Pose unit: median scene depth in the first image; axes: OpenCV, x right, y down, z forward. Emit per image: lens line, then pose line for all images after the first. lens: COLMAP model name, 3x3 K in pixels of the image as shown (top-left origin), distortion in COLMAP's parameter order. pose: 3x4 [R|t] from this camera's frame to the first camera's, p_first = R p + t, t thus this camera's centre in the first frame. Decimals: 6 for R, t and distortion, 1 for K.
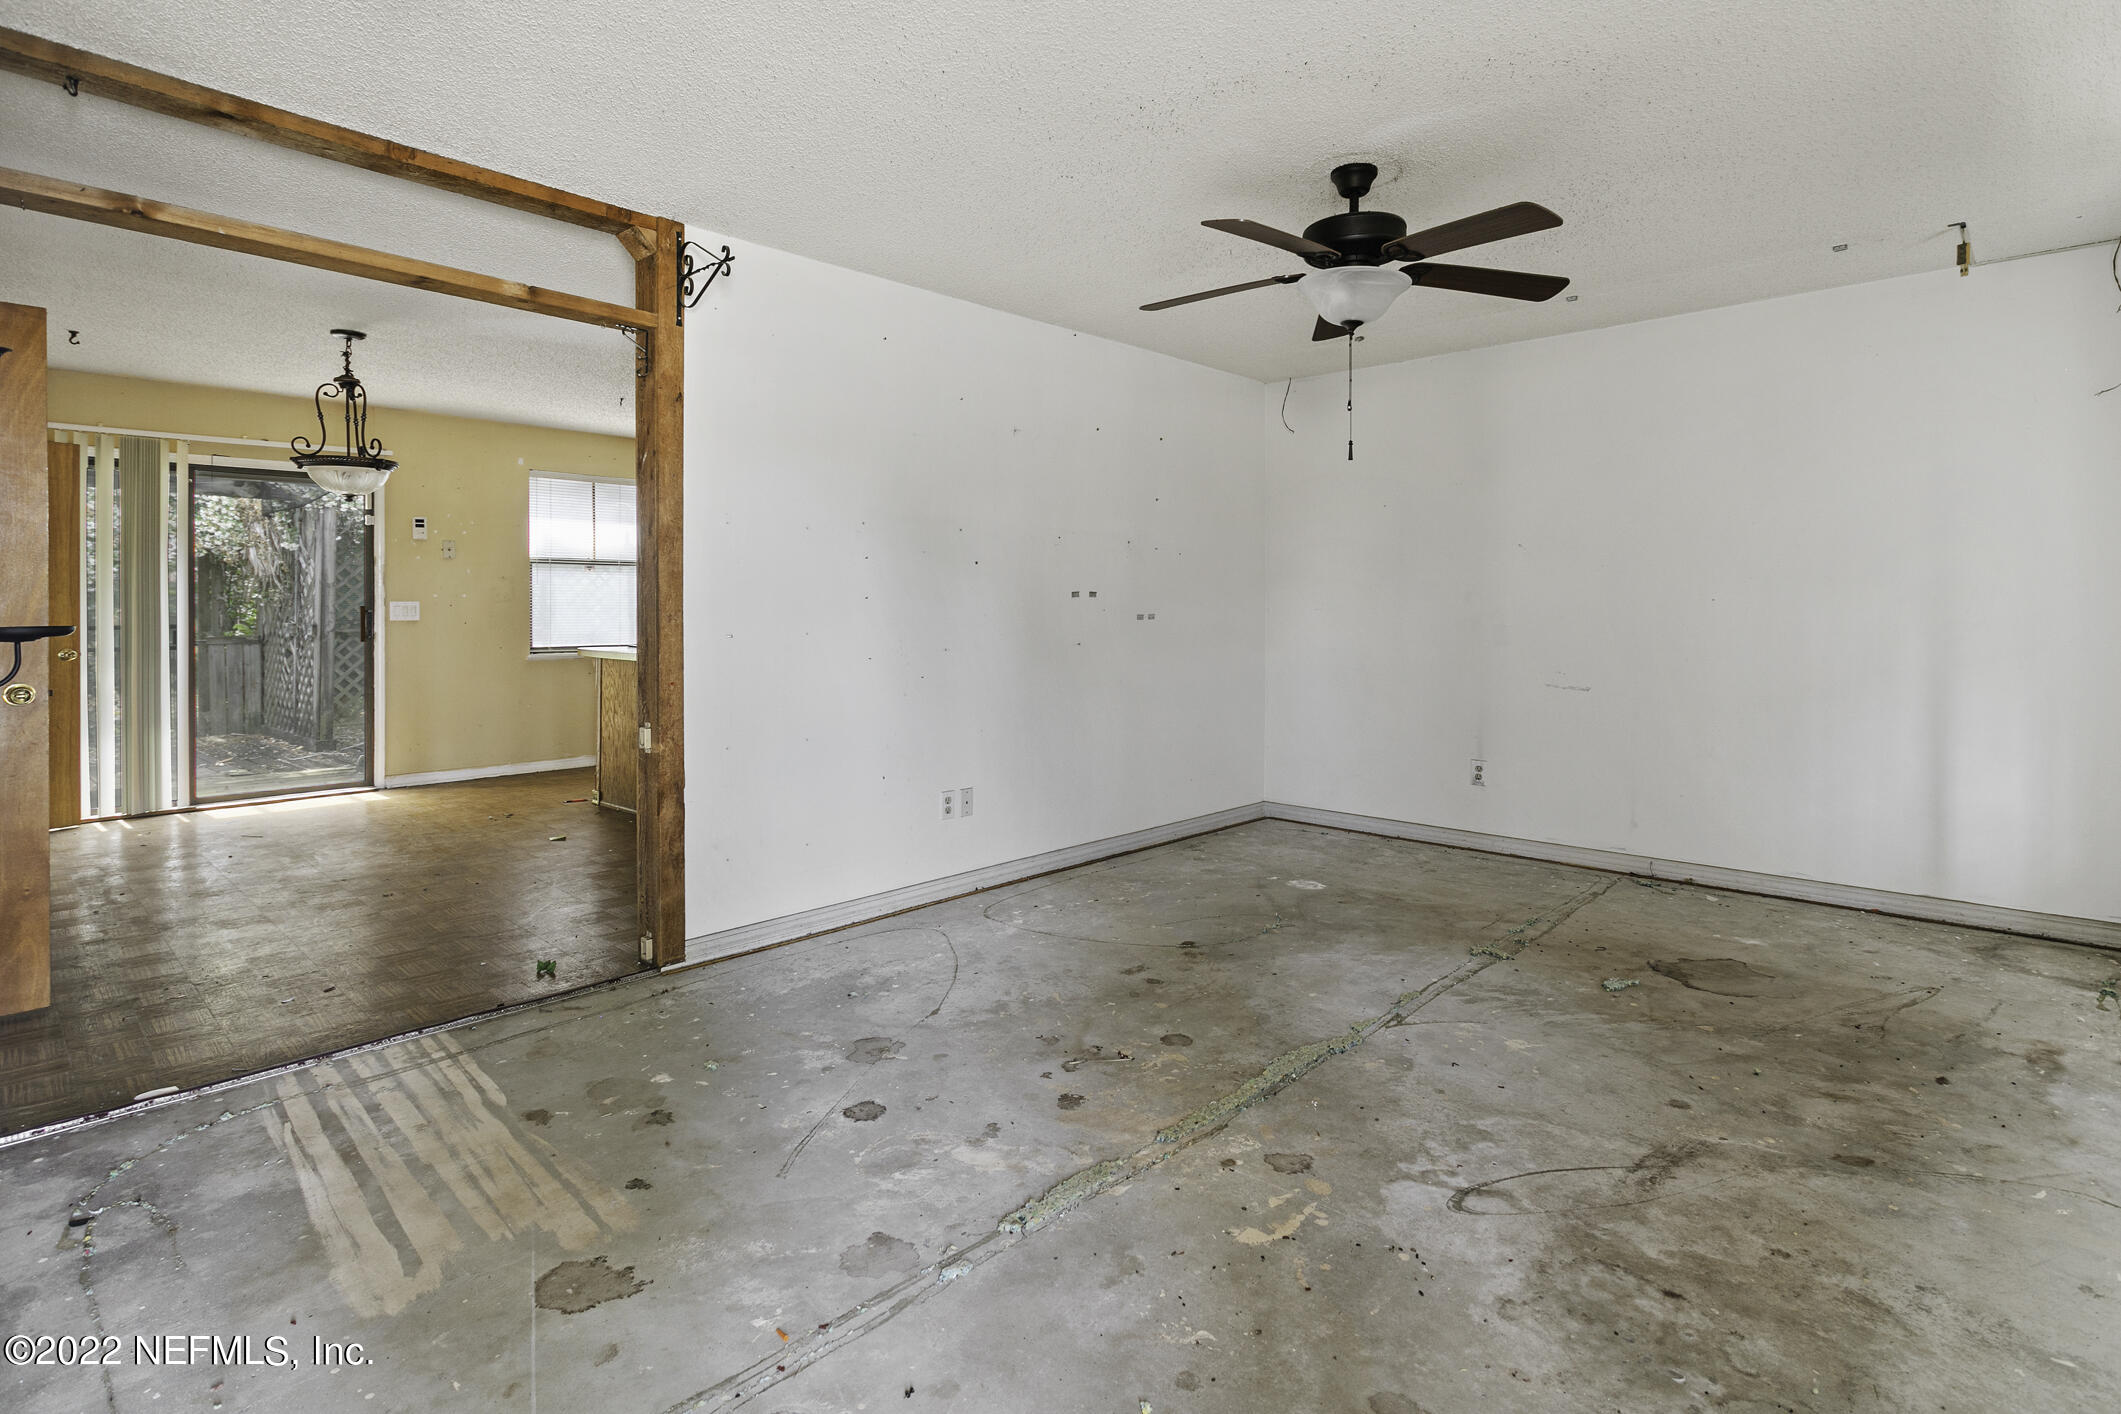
lens RADIAL K [[1076.5, 0, 1060.5], [0, 1076.5, 707.0], [0, 0, 1]] dist [0.001683, 0.000690]
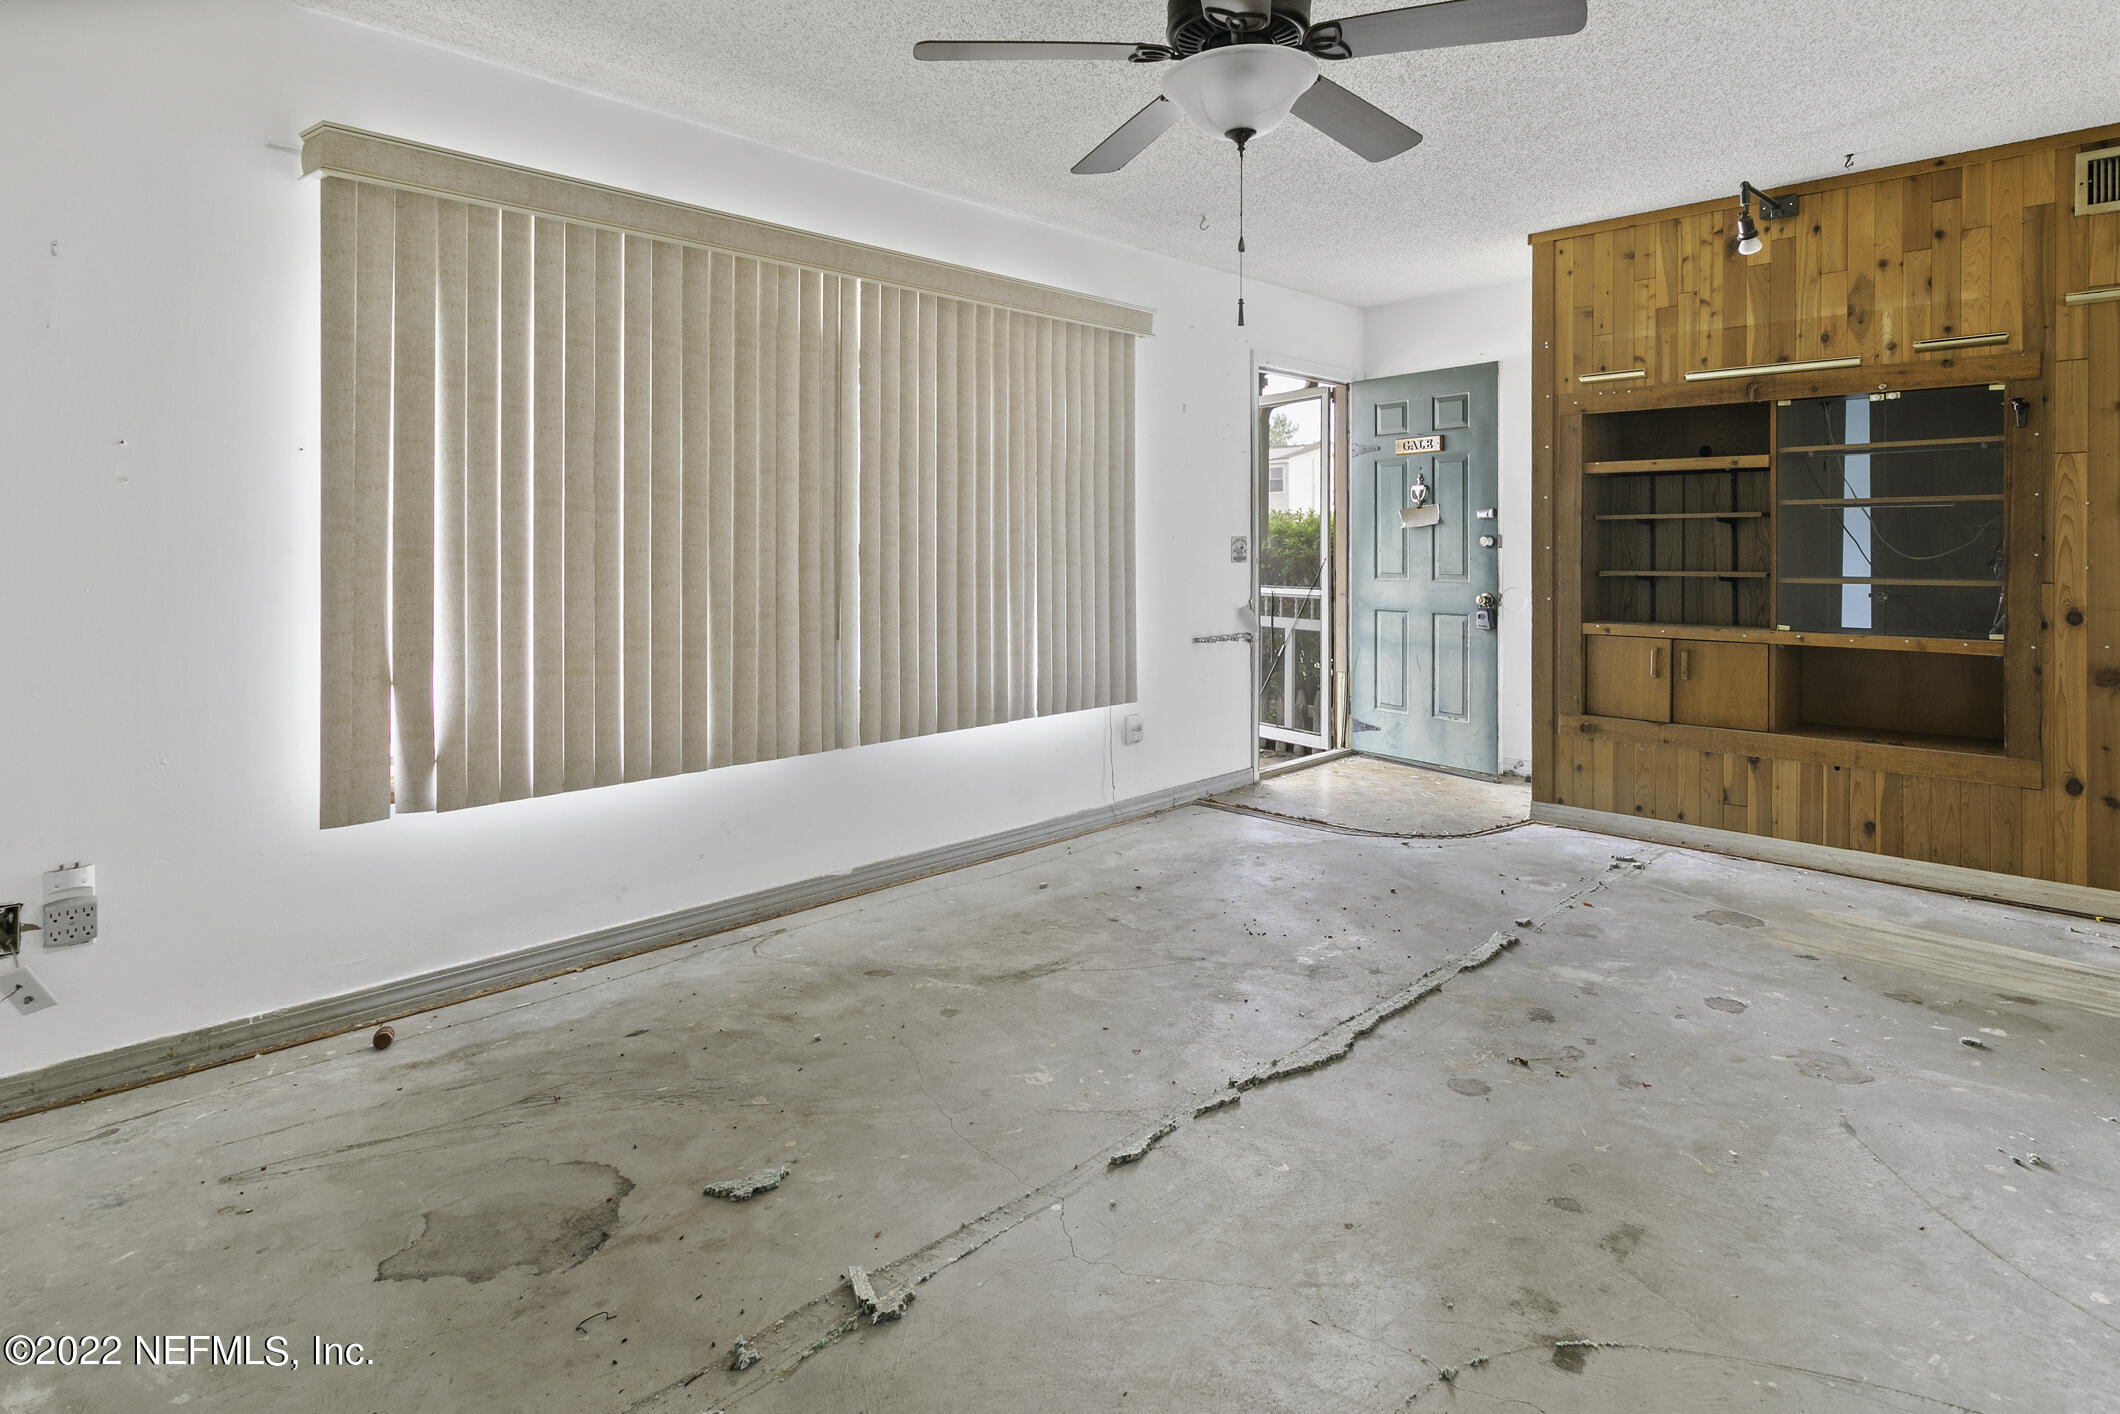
lens RADIAL K [[1076.0, 0, 1060.0], [0, 1076.0, 707.0], [0, 0, 1]] dist [0.001683, 0.000690]
pose [[-0.998960, -0.003844, 0.045443, 0.391987], [0.007415, 0.969490, 0.245020, -0.162060], [-0.044998, 0.245102, -0.968452, 1.799405]]
